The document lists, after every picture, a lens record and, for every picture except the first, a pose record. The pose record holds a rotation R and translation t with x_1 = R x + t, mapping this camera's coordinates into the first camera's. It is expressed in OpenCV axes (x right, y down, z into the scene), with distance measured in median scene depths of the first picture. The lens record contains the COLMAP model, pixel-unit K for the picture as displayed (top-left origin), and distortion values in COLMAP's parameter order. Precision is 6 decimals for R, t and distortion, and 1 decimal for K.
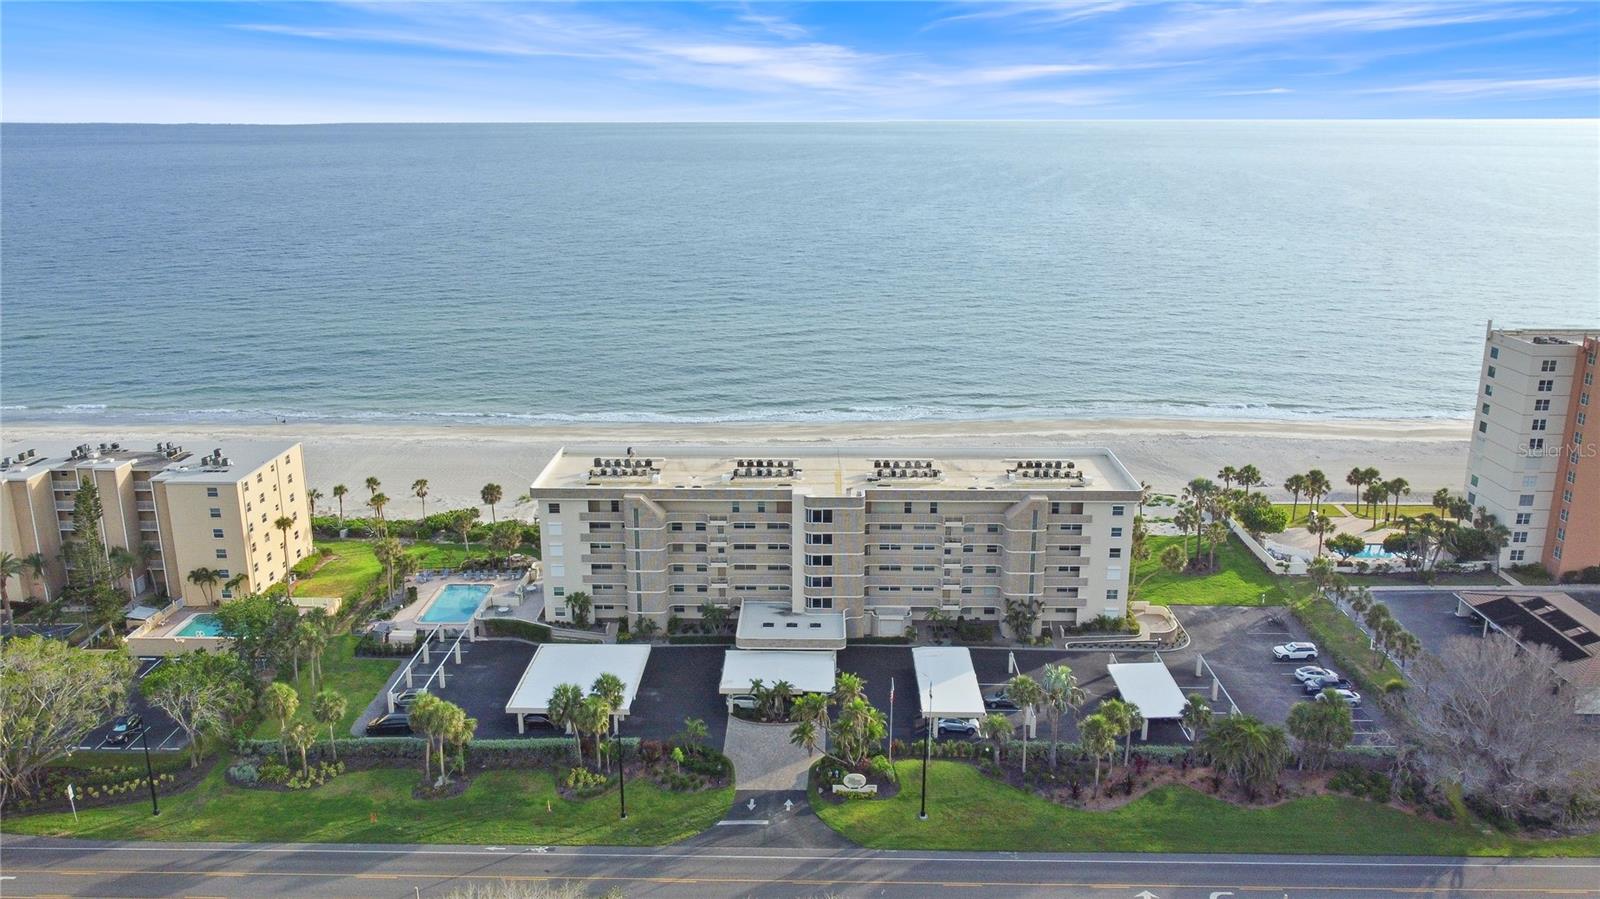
lens RADIAL K [[1208.0, 0, 796.1], [0, 1208.0, 451.5], [0, 0, 1]] dist [-0.000845, 0.000686]
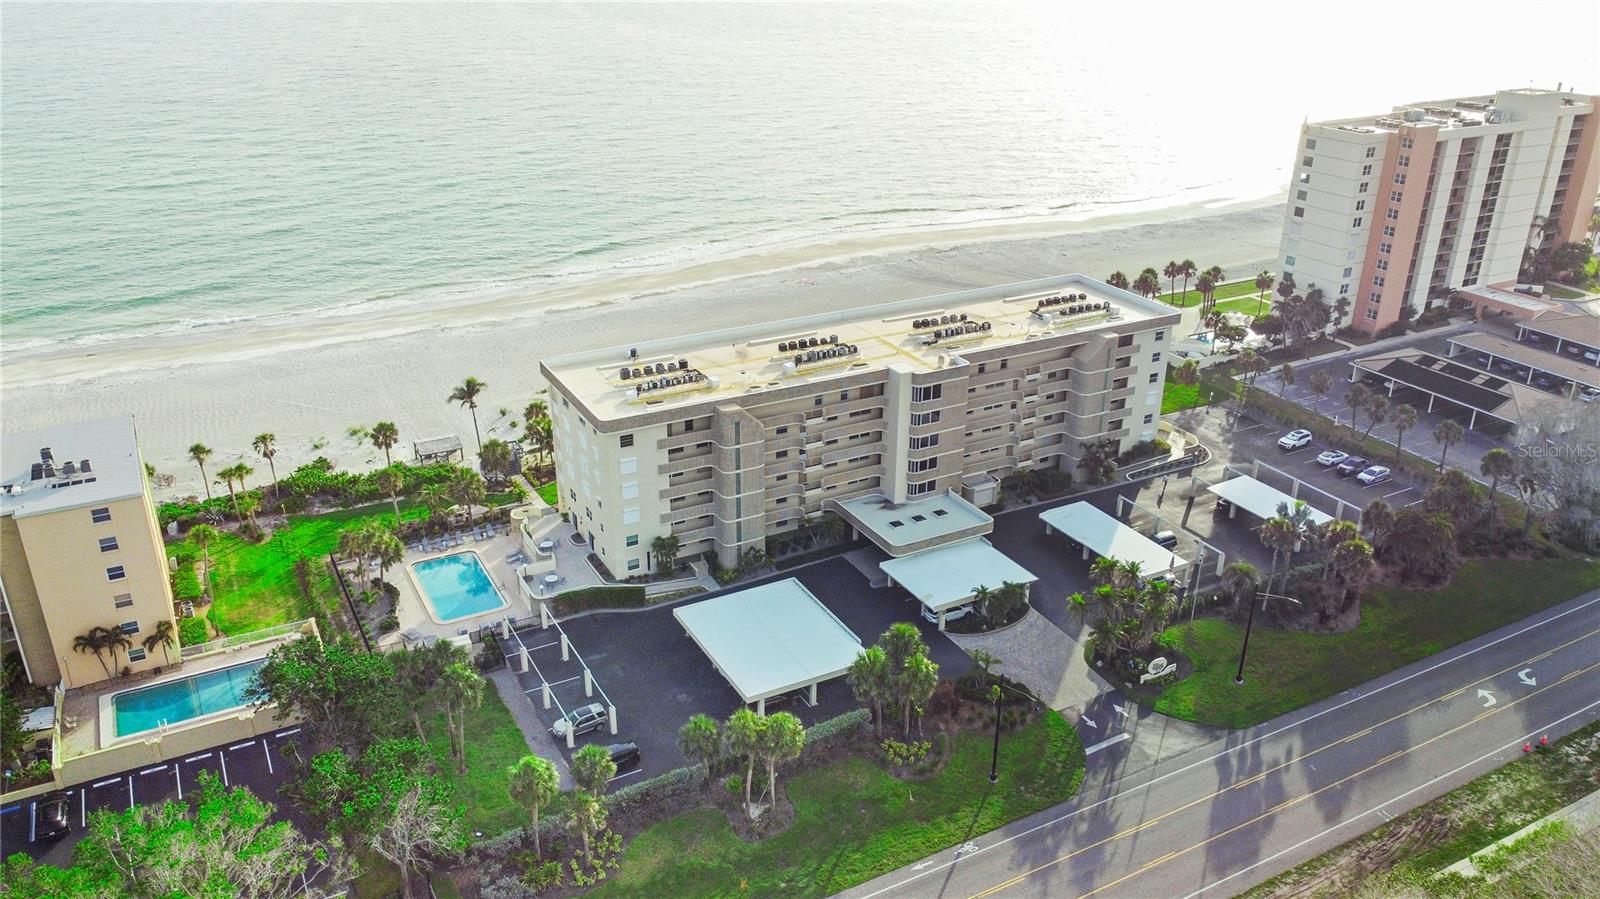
lens RADIAL K [[1208.0, 0, 796.1], [0, 1208.0, 451.5], [0, 0, 1]] dist [-0.000845, 0.000686]
pose [[0.869353, -0.194532, 0.454294, -0.464285], [0.124467, 0.975821, 0.179670, -0.074295], [-0.478261, -0.099652, 0.872546, 0.257667]]
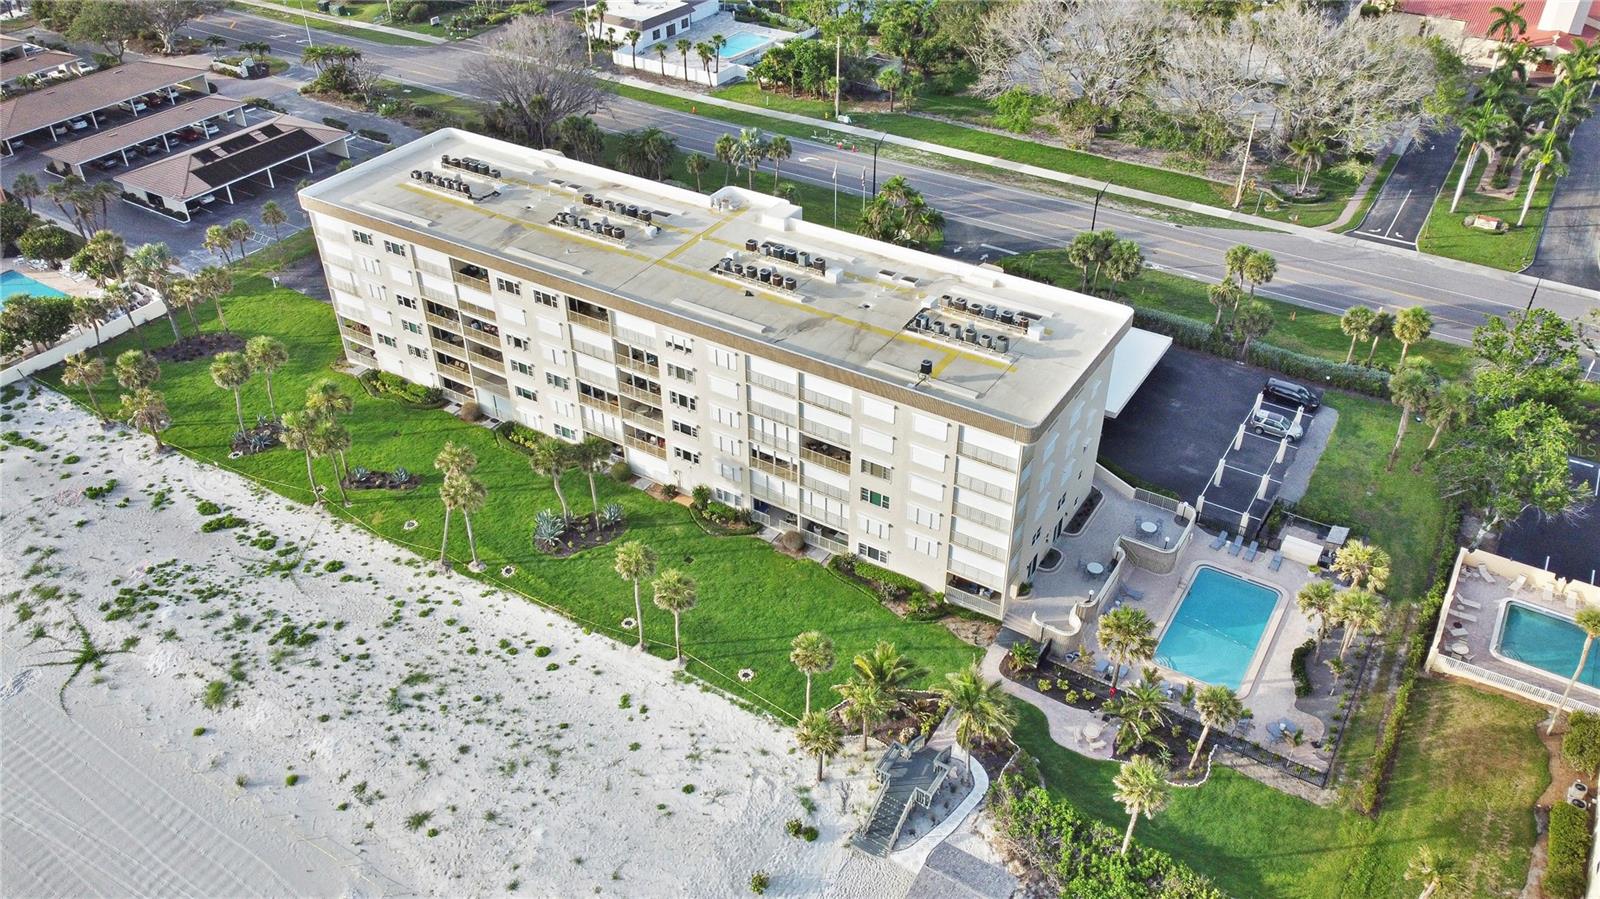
lens RADIAL K [[1208.0, 0, 796.1], [0, 1208.0, 451.5], [0, 0, 1]] dist [-0.000845, 0.000686]
pose [[-0.860072, -0.291421, 0.418749, -0.353913], [0.146437, 0.645242, 0.749813, -0.423093], [-0.488705, 0.706213, -0.512279, 1.456645]]
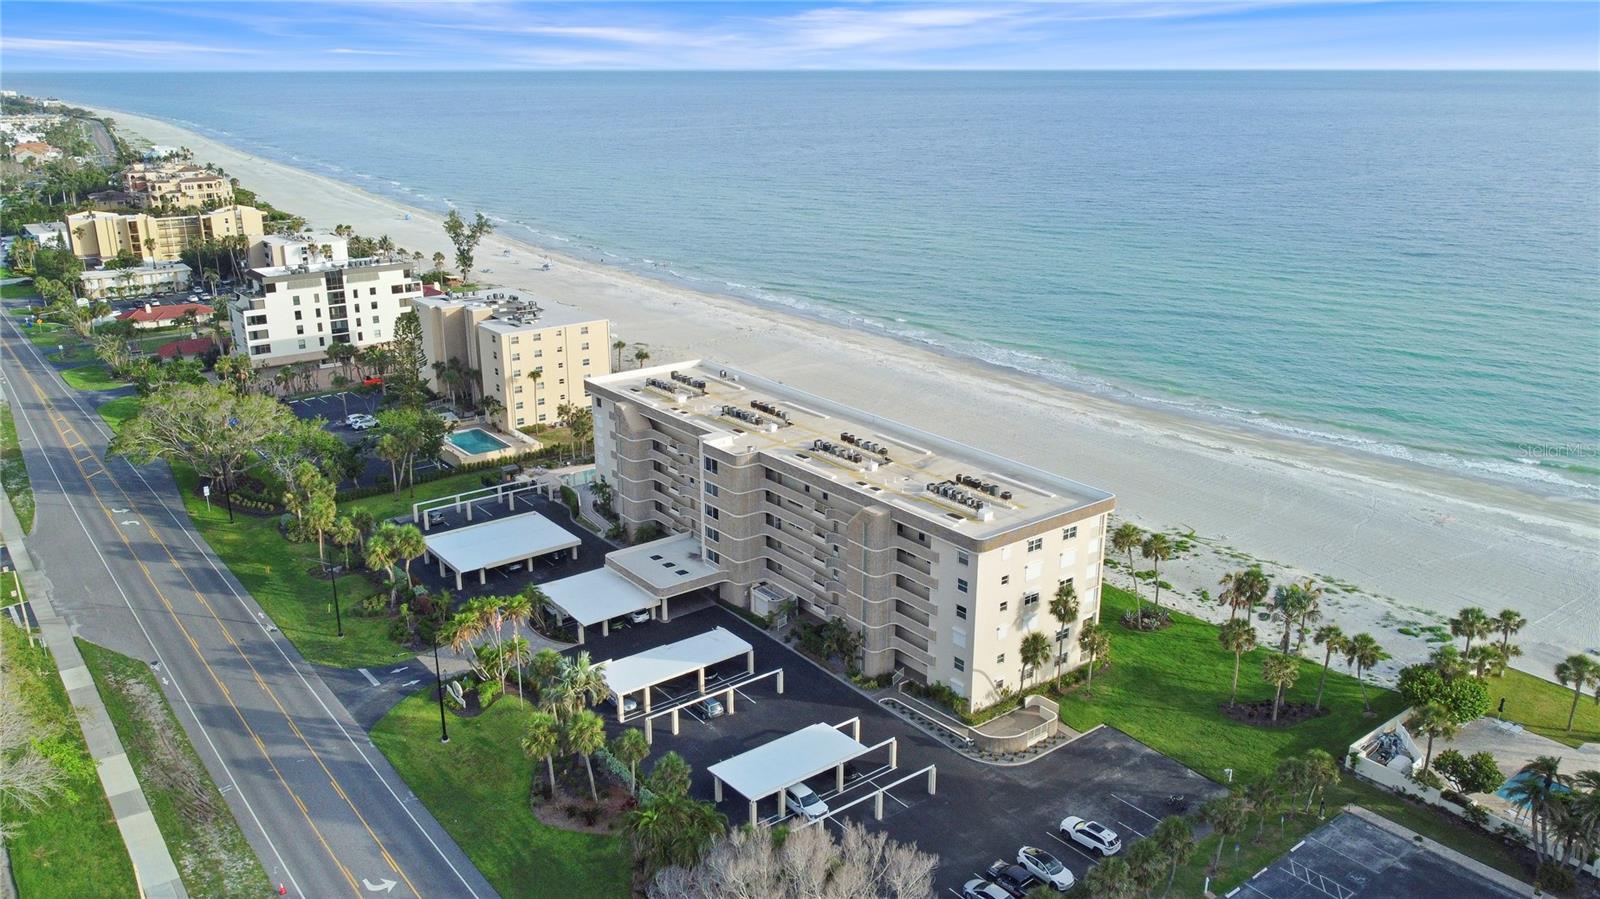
lens RADIAL K [[1208.0, 0, 796.1], [0, 1208.0, 451.5], [0, 0, 1]] dist [-0.000845, 0.000686]
pose [[0.631845, 0.238553, -0.737471, 0.738182], [-0.208453, 0.968705, 0.134754, -0.096023], [0.746538, 0.068584, 0.661799, 0.407555]]
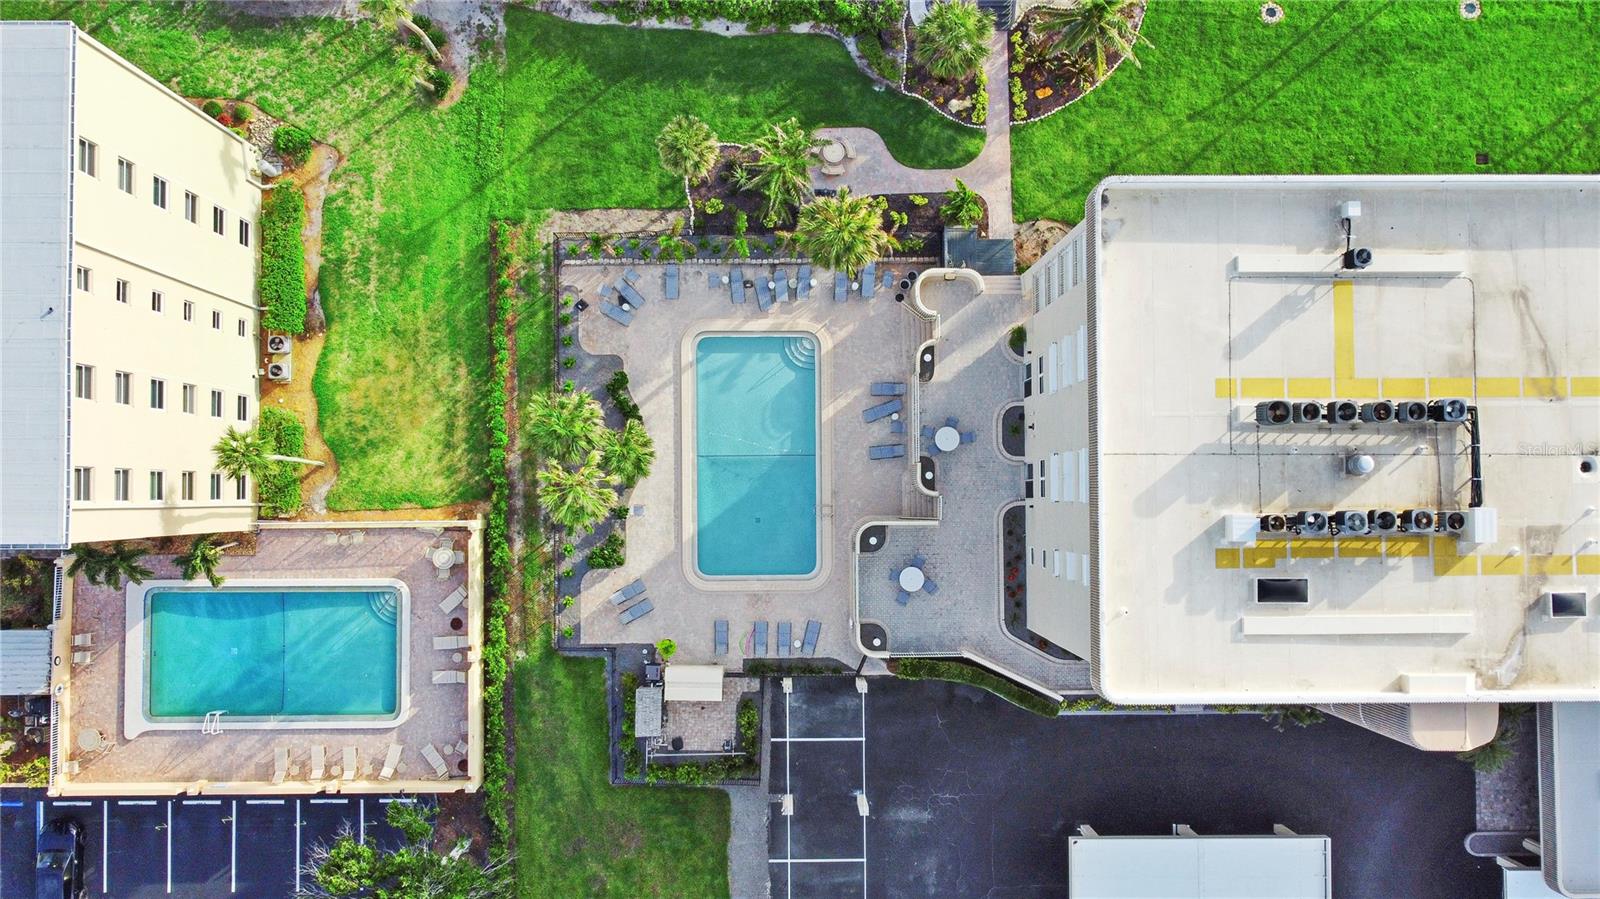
lens RADIAL K [[1208.0, 0, 796.1], [0, 1208.0, 451.5], [0, 0, 1]] dist [-0.000845, 0.000686]
pose [[0.999193, -0.029653, 0.027102, -0.302927], [-0.017618, 0.282851, 0.959002, -0.278028], [-0.036103, -0.958705, 0.282100, 0.969937]]
